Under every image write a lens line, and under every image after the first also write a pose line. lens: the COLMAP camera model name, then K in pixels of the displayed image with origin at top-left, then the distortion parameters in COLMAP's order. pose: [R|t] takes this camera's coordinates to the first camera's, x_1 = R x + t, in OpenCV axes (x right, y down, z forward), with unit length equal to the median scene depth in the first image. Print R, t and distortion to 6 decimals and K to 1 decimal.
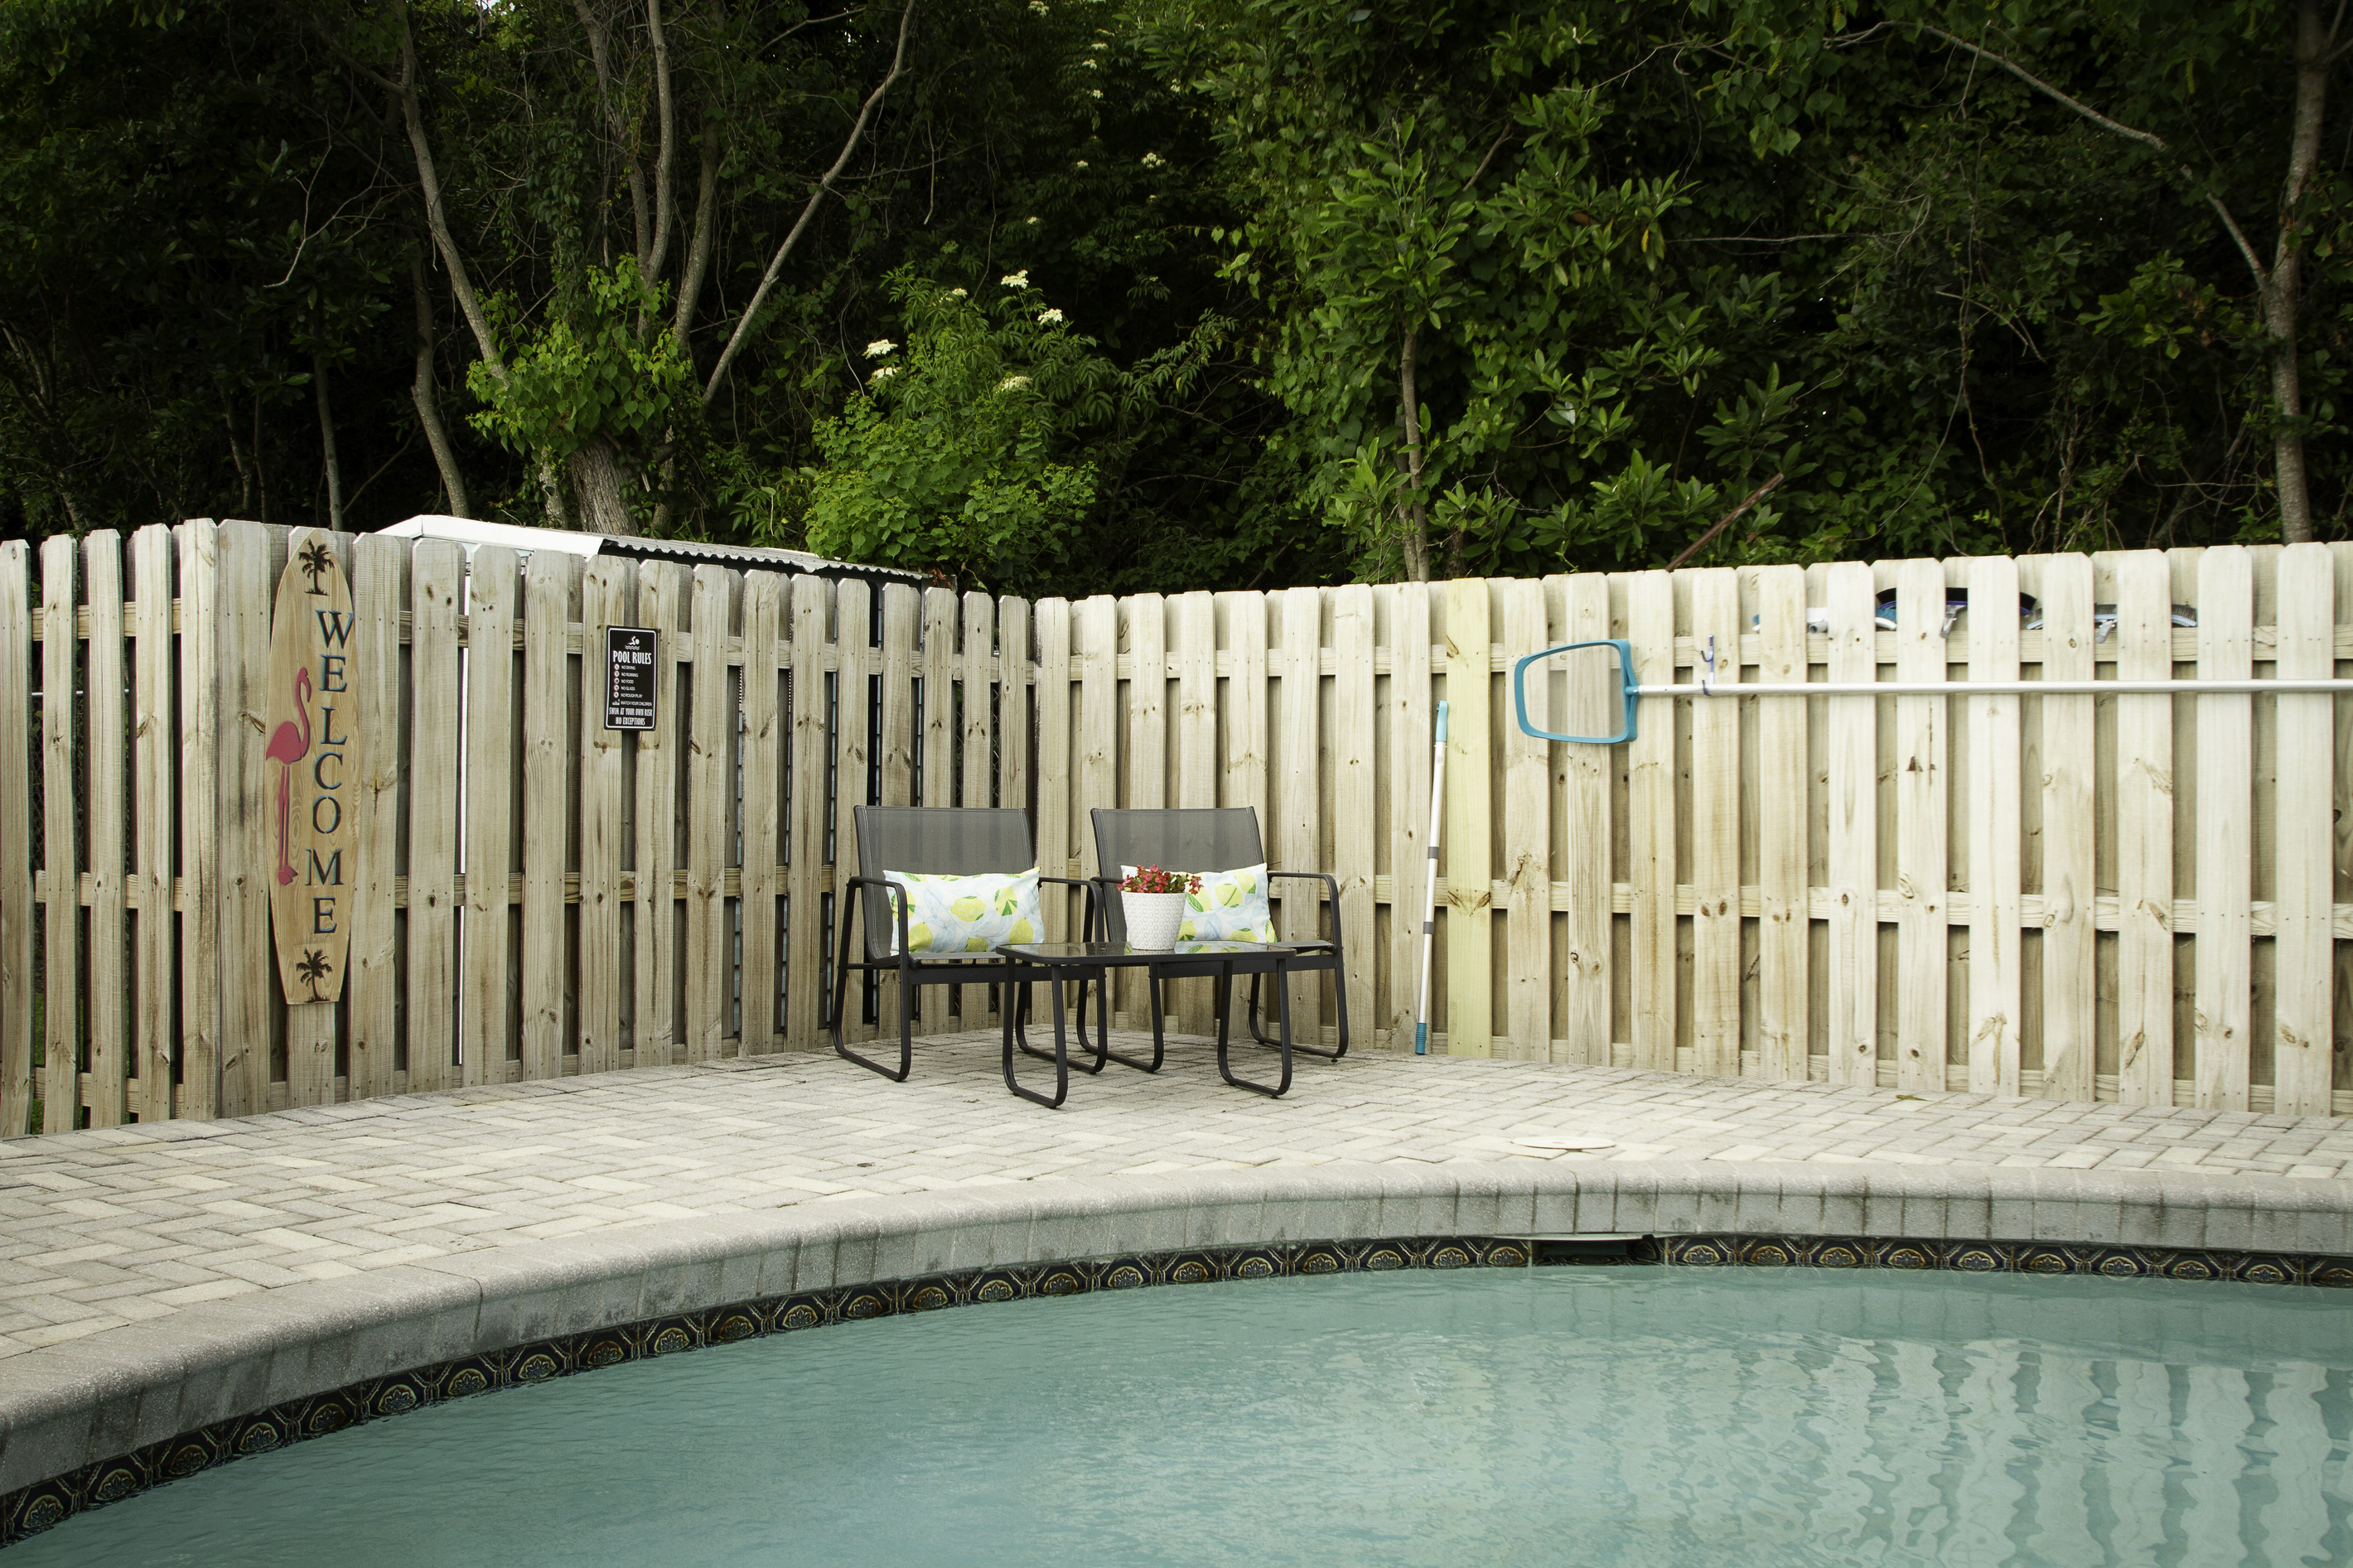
lens RADIAL K [[2514.0, 0, 1185.0], [0, 2514.0, 765.5], [0, 0, 1]] dist [-0.082829, 0.000000]
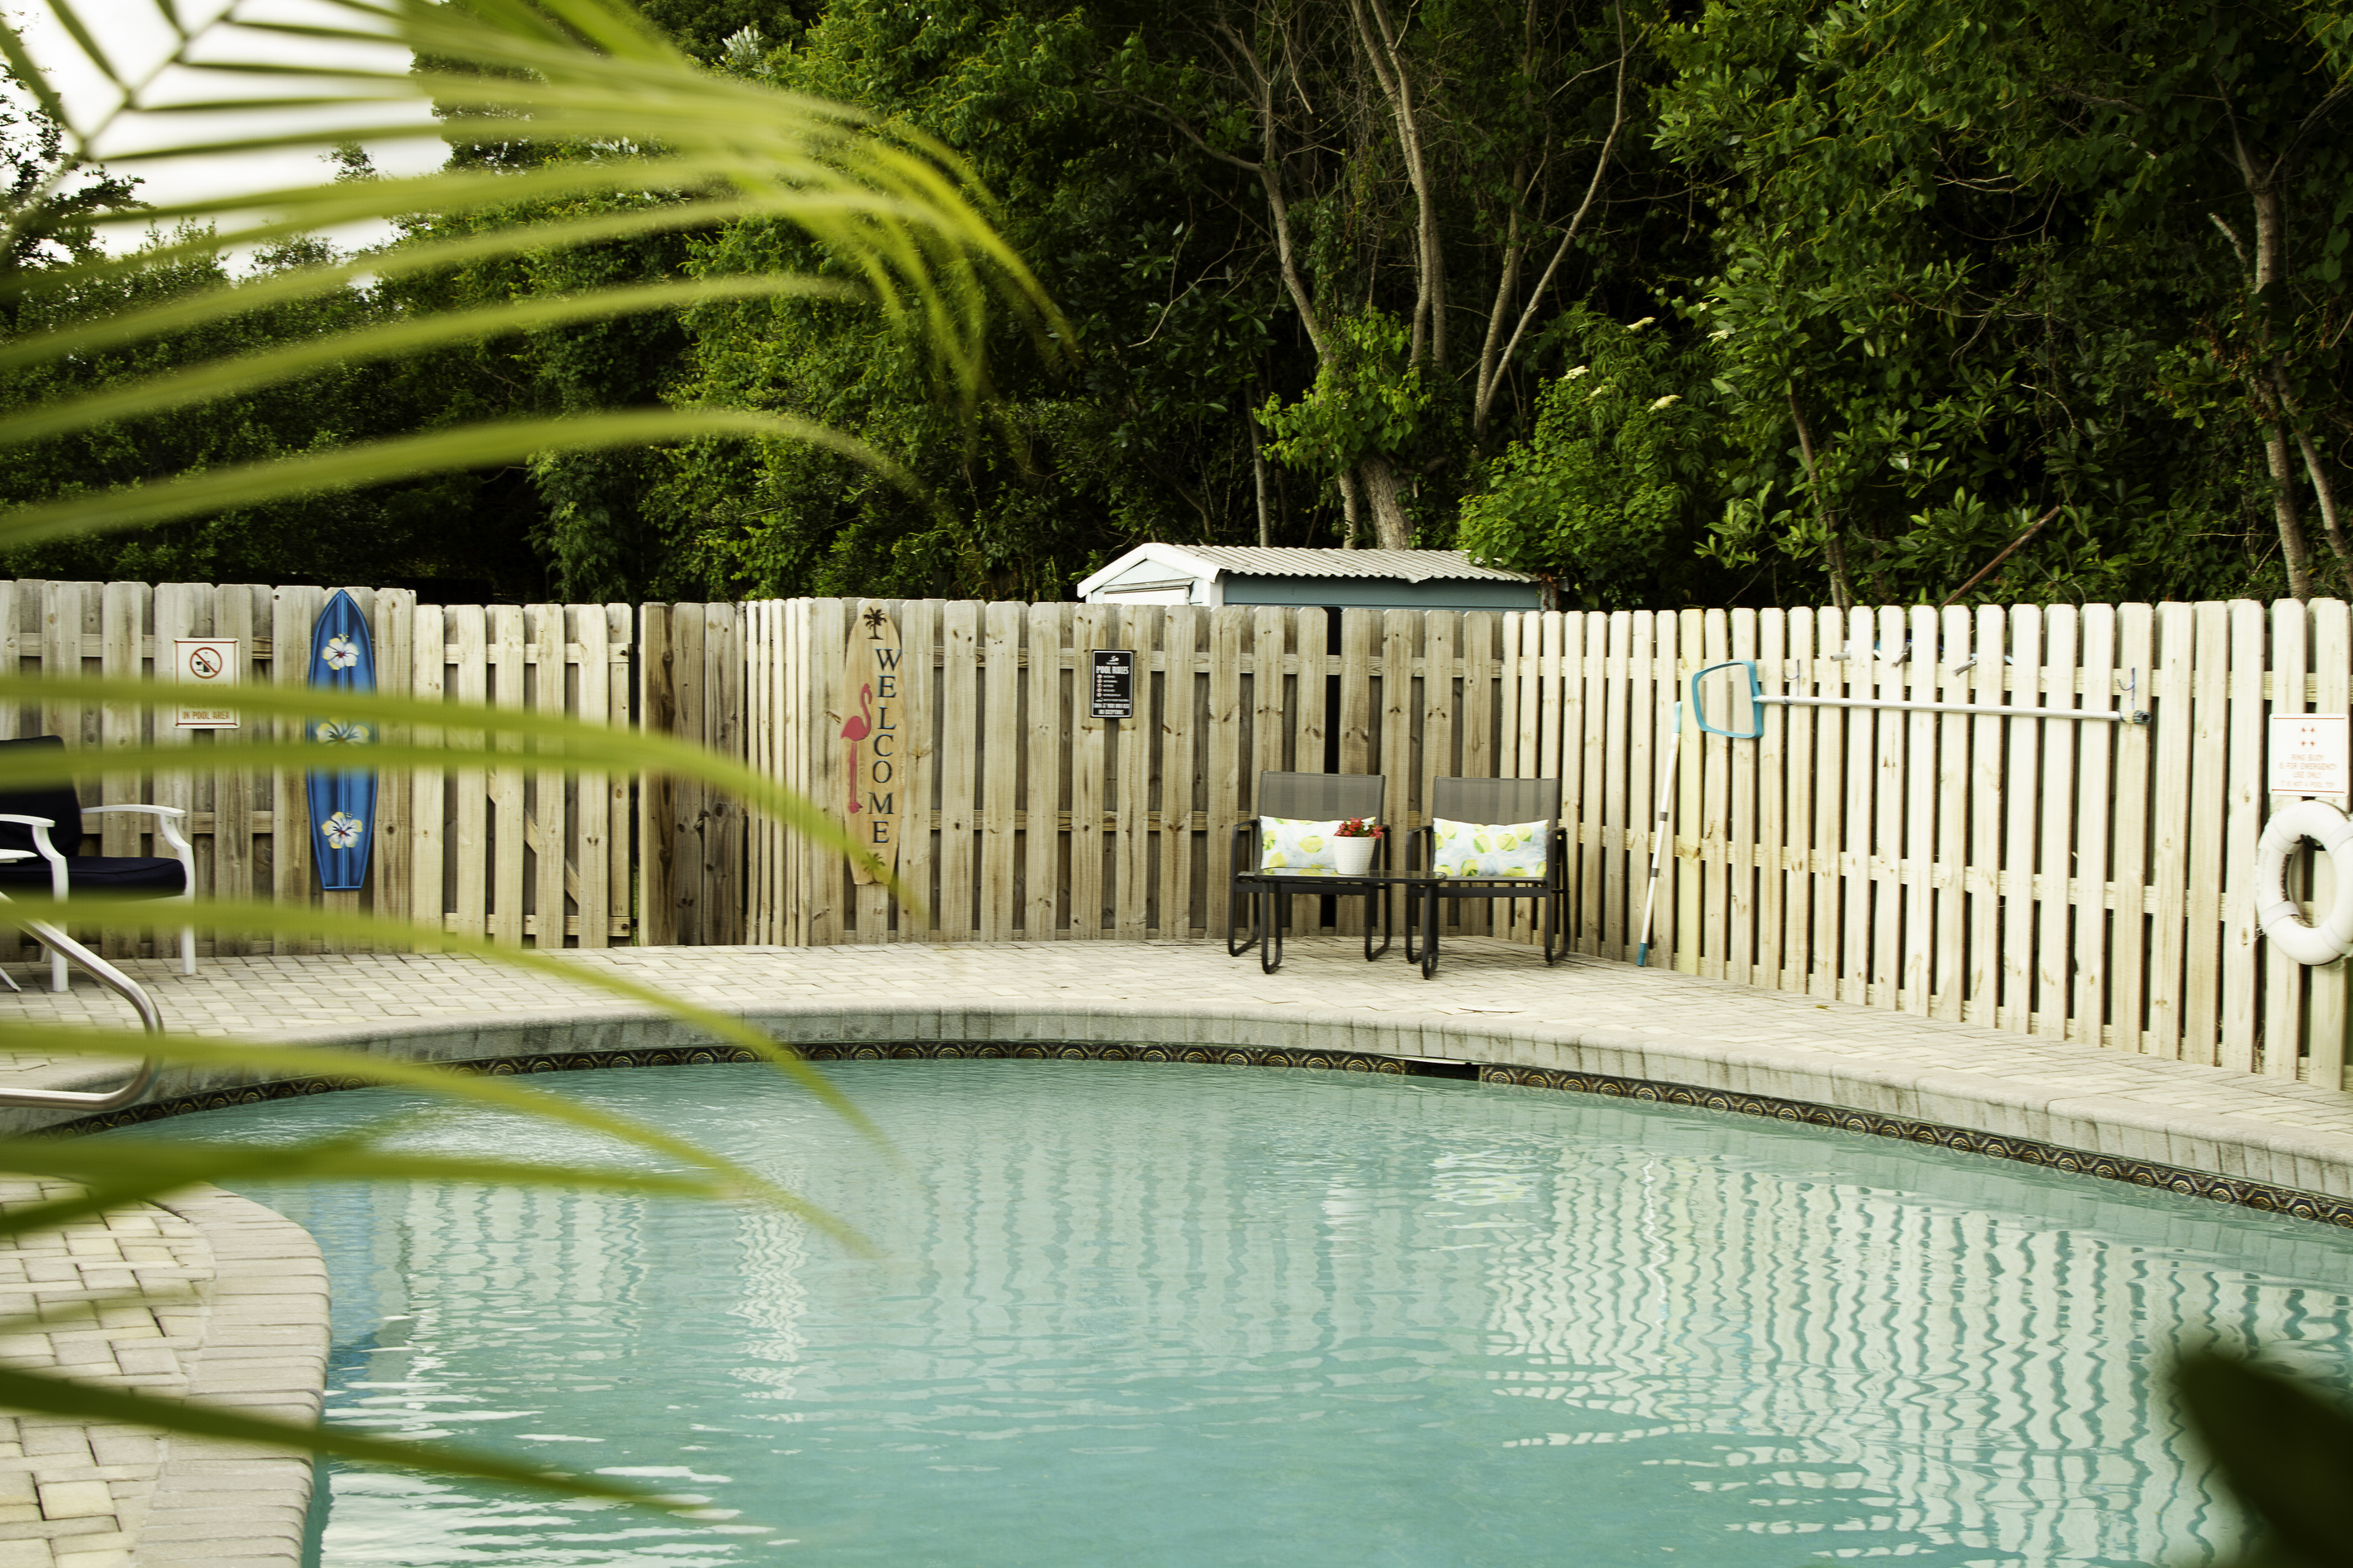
lens RADIAL K [[3427.1, 0, 1173.9], [0, 3427.1, 795.2], [0, 0, 1]] dist [0.024784, 0.000000]
pose [[0.834613, 0.029905, -0.550025, 0.971703], [-0.007807, 0.999067, 0.042473, -0.057034], [0.550782, -0.031154, 0.834068, -0.722947]]
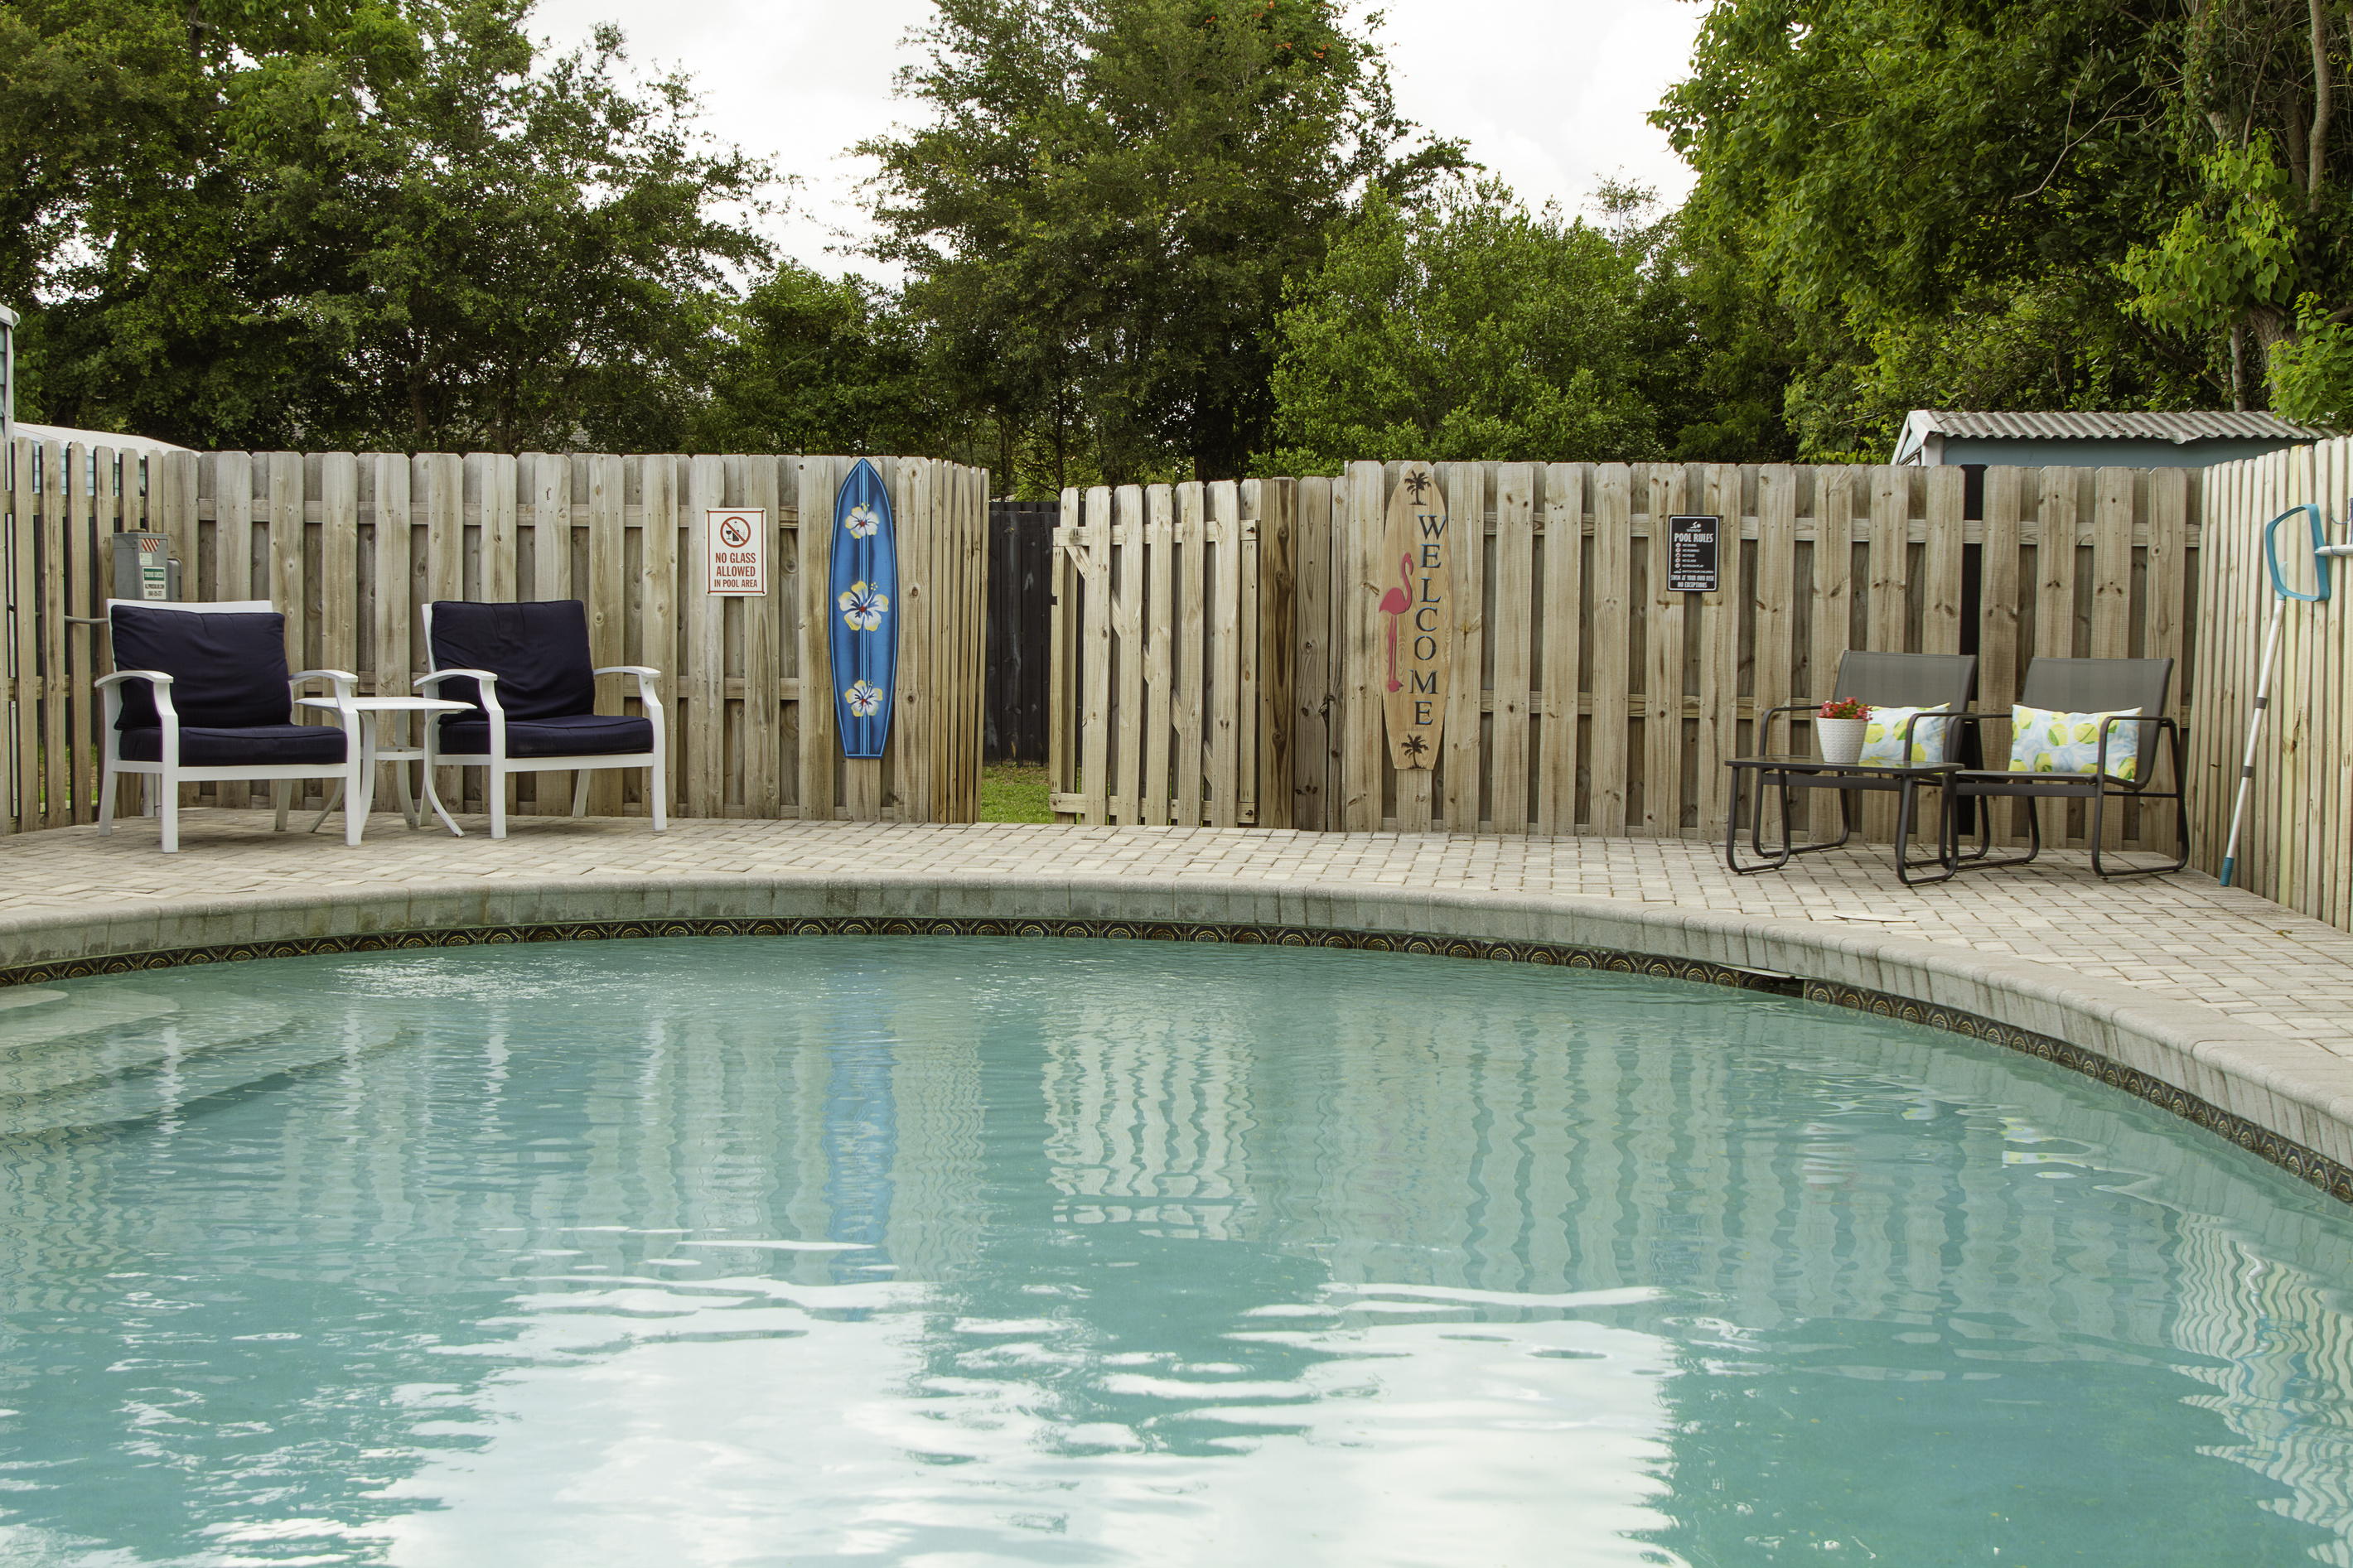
lens RADIAL K [[3283.0, 0, 1174.2], [0, 3283.0, 770.9], [0, 0, 1]] dist [0.017199, 0.000000]
pose [[0.467131, 0.046549, -0.882962, 1.246364], [-0.006510, 0.998767, 0.049210, -0.002907], [0.884164, -0.017240, 0.466859, -0.078423]]
